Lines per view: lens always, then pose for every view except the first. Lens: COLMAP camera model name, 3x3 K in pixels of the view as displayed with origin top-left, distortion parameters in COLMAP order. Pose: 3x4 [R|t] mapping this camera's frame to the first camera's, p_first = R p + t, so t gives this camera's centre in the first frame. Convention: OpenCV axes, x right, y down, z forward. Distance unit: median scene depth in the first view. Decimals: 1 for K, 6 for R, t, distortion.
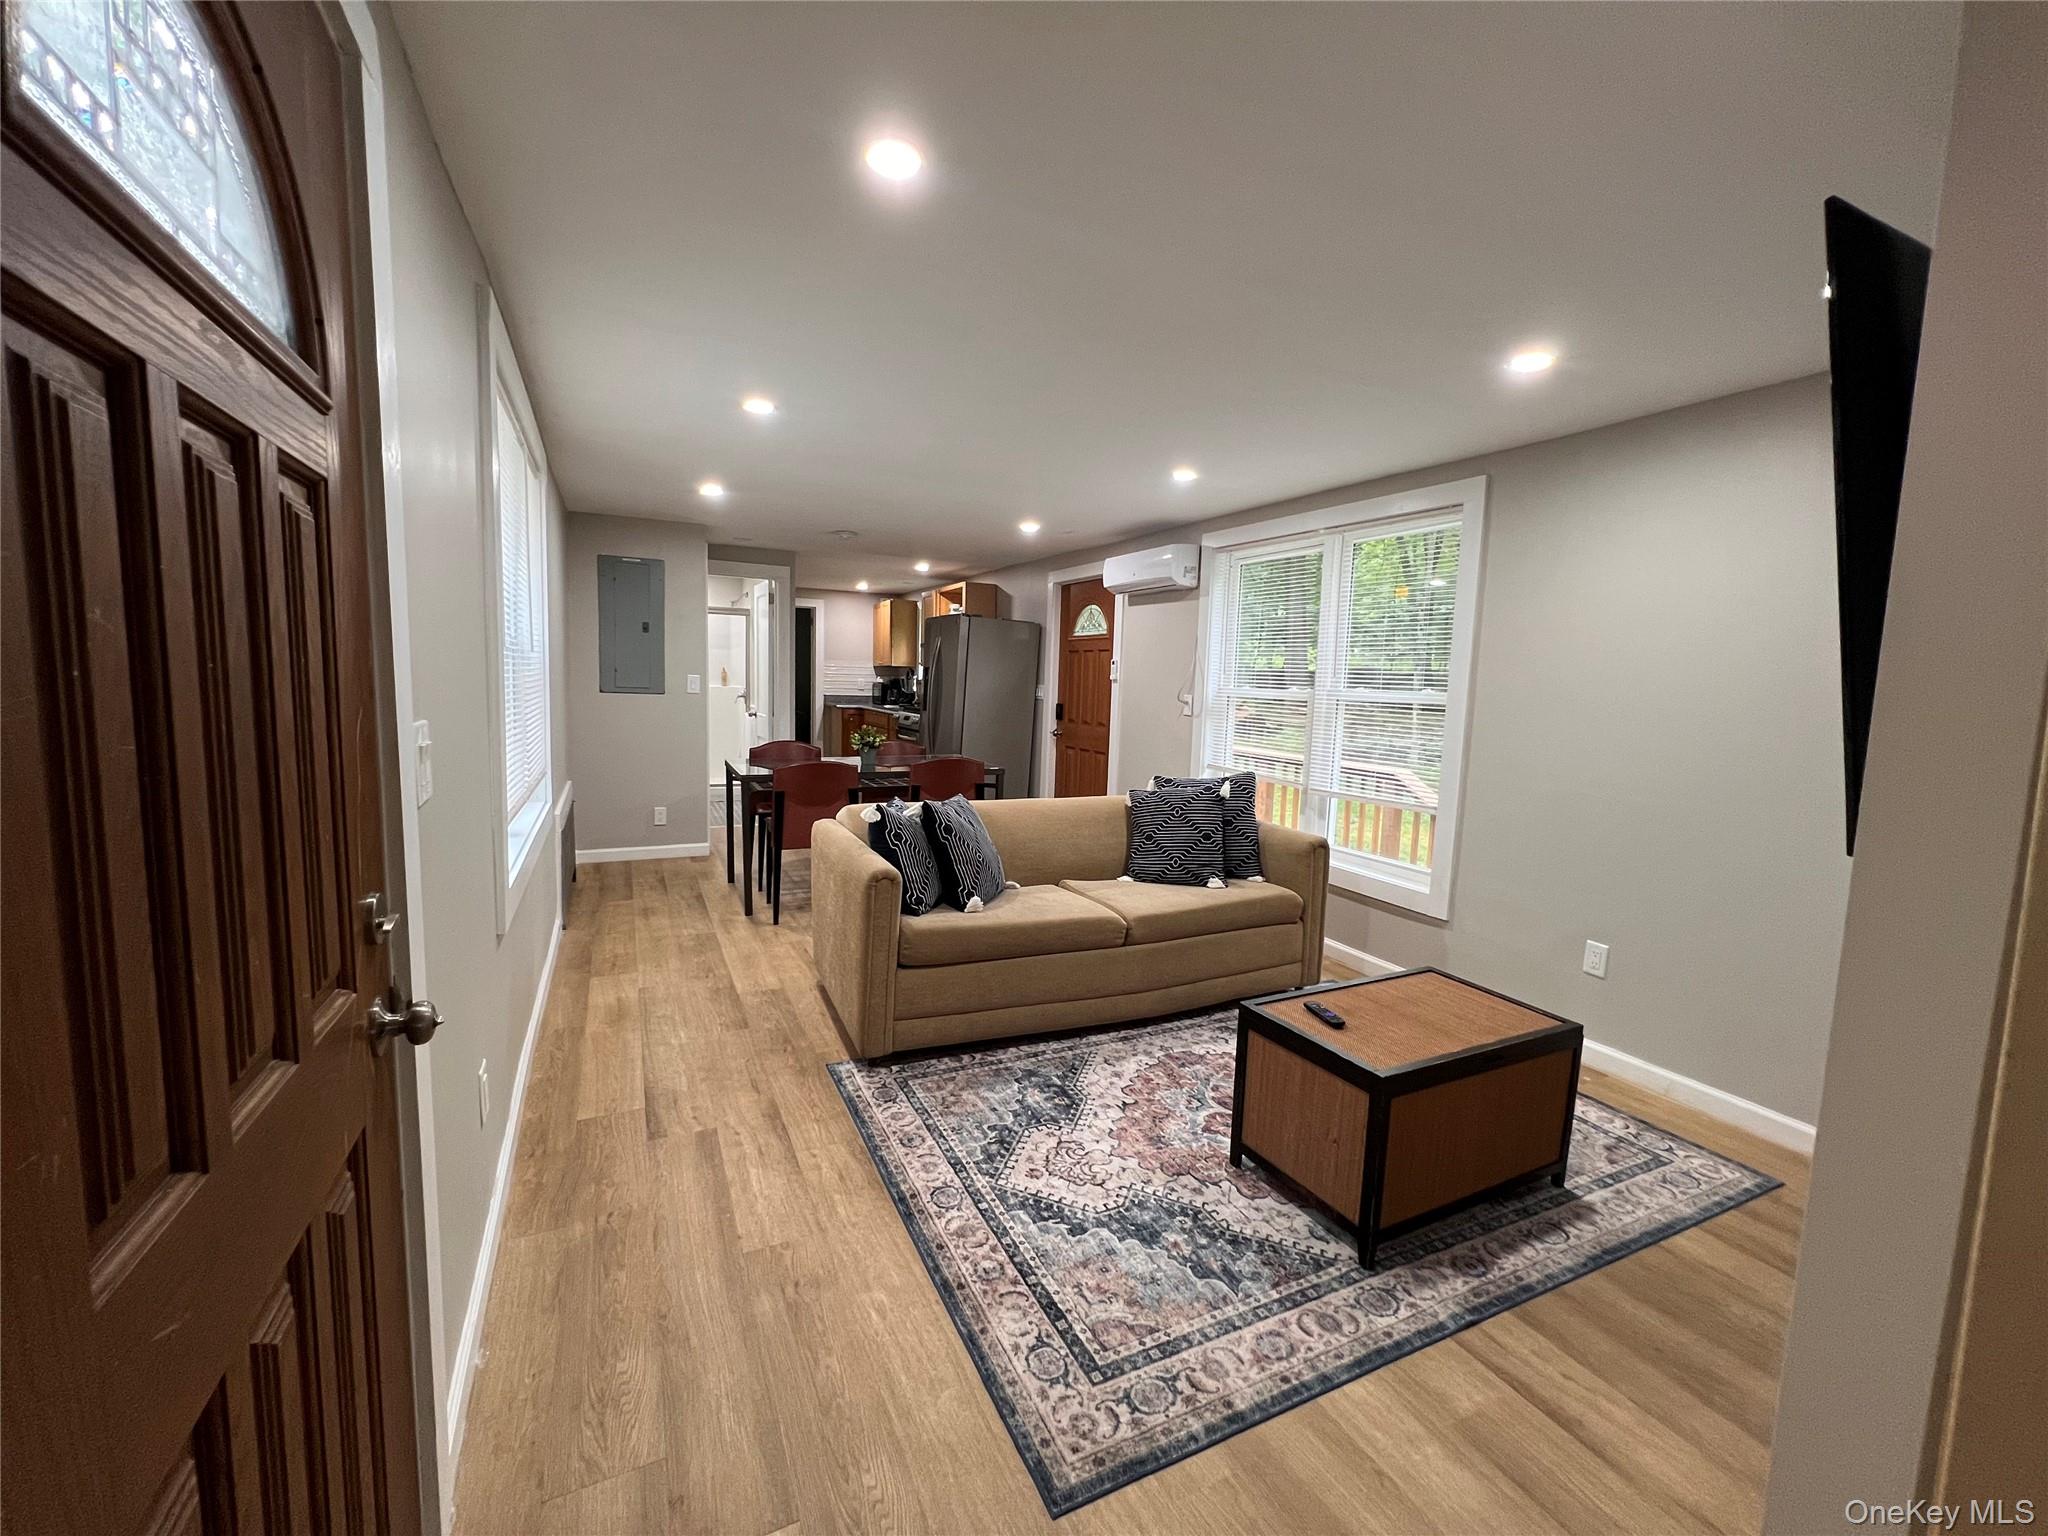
lens RADIAL K [[824.3, 0, 1019.2], [0, 824.3, 770.5], [0, 0, 1]] dist [-0.001399, 0.000669]
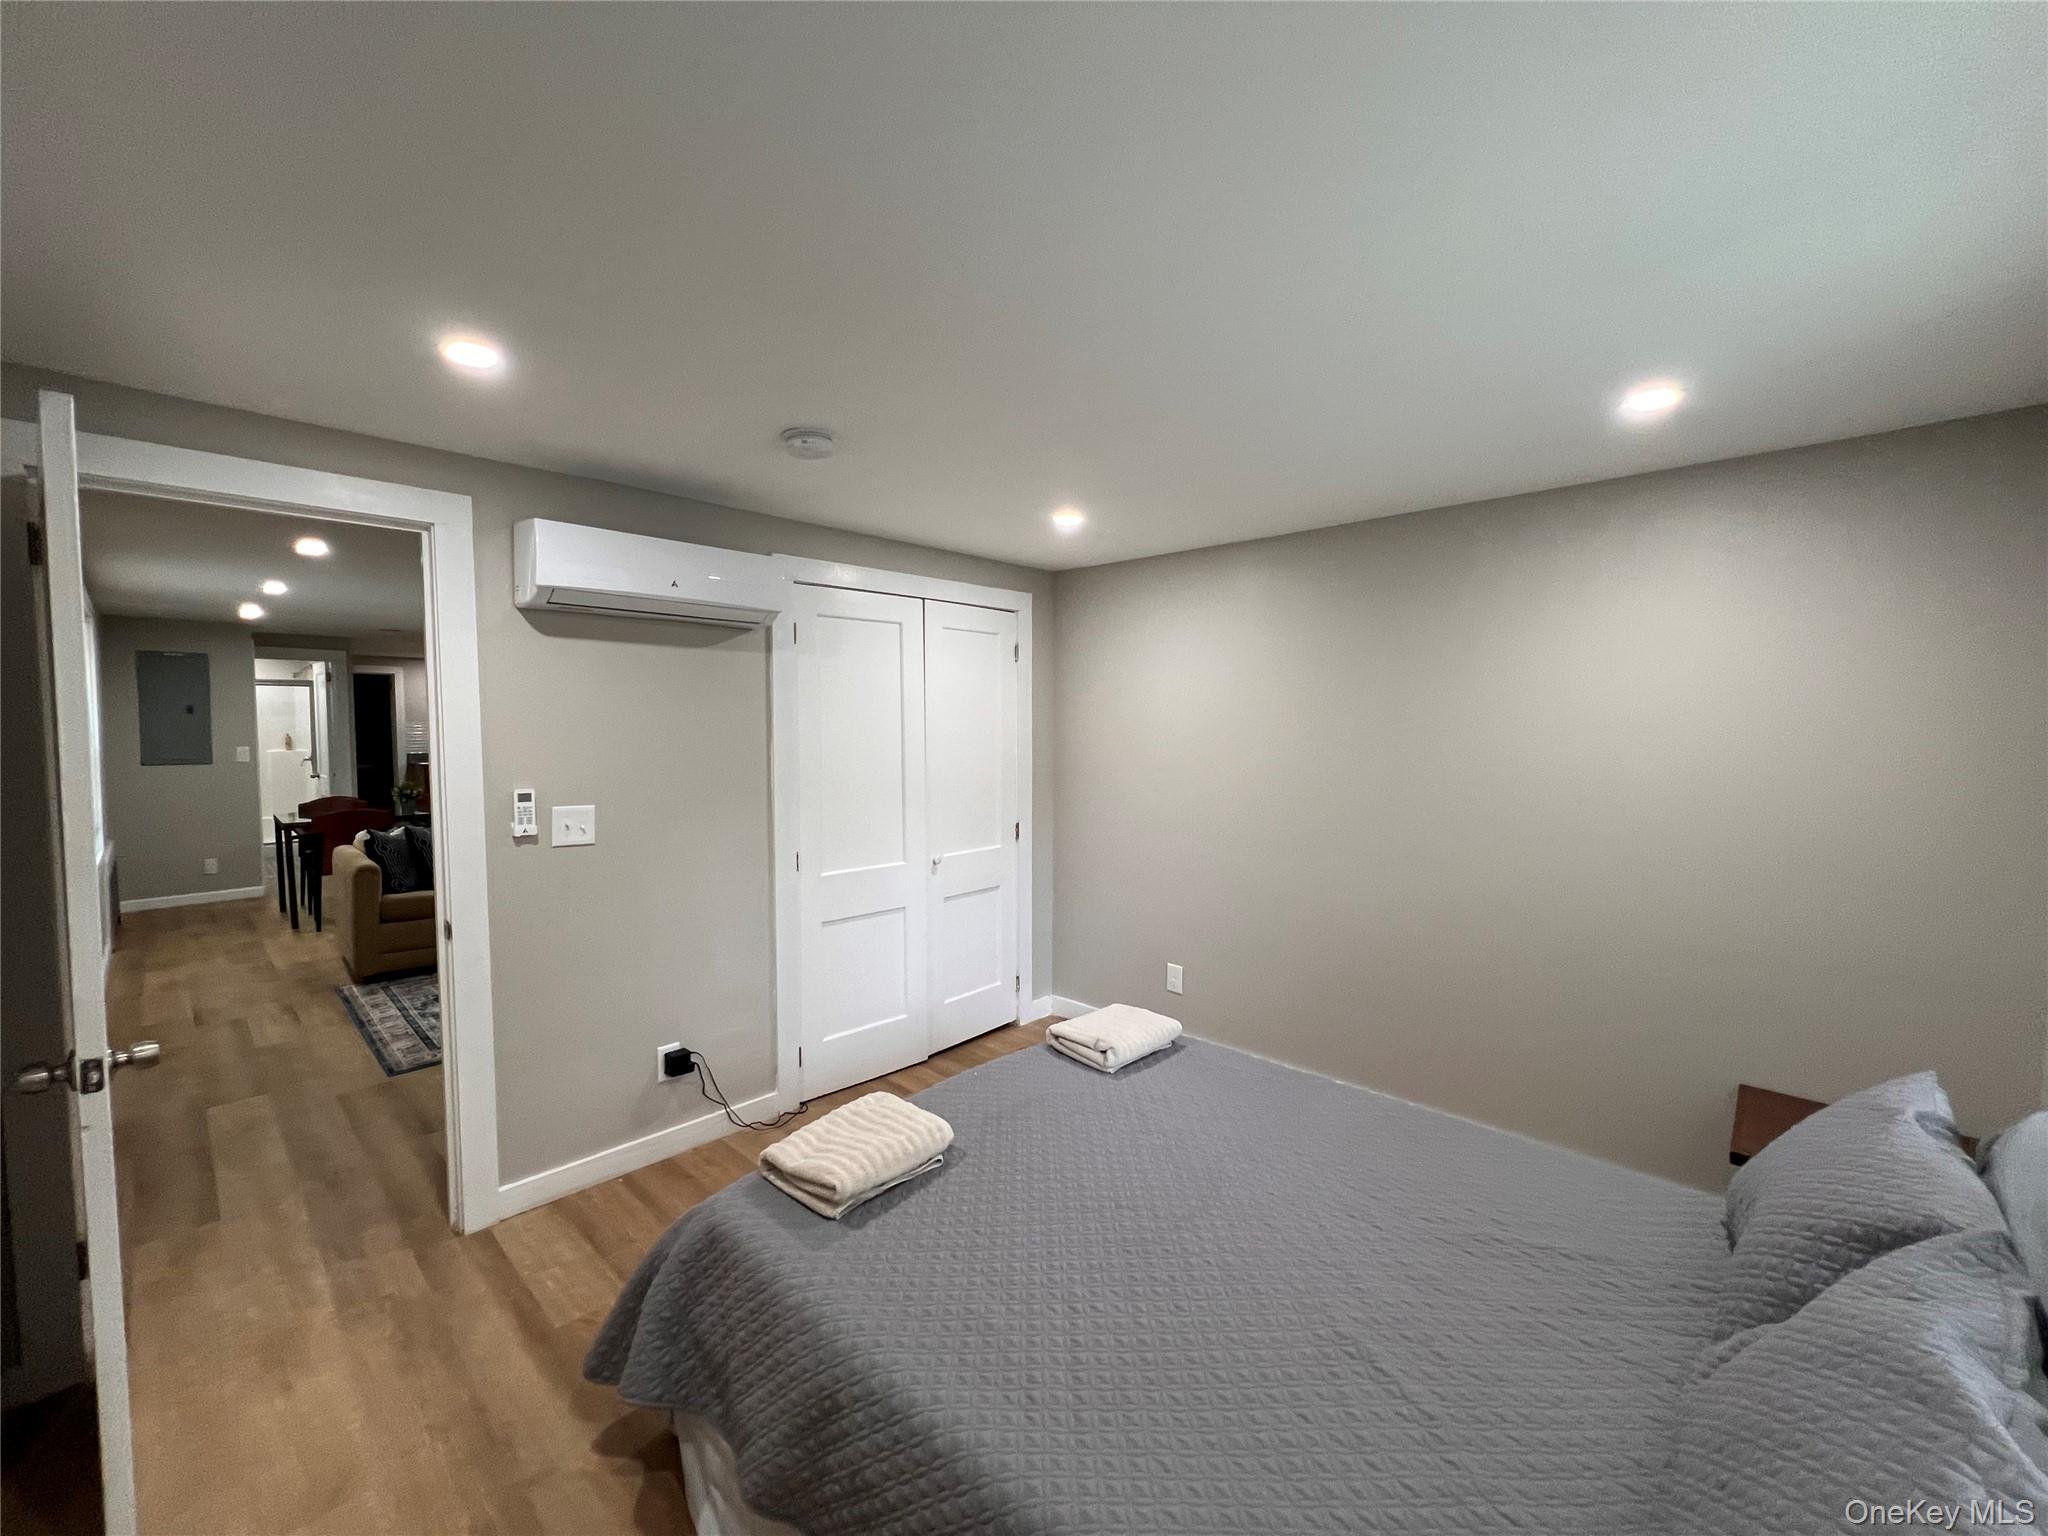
lens RADIAL K [[824.3, 0, 1019.2], [0, 824.3, 770.5], [0, 0, 1]] dist [-0.001399, 0.000669]
pose [[0.936014, -0.046803, 0.348838, 0.455664], [0.063130, 0.997371, -0.035576, 0.061833], [-0.346256, 0.055321, 0.936508, -0.962963]]
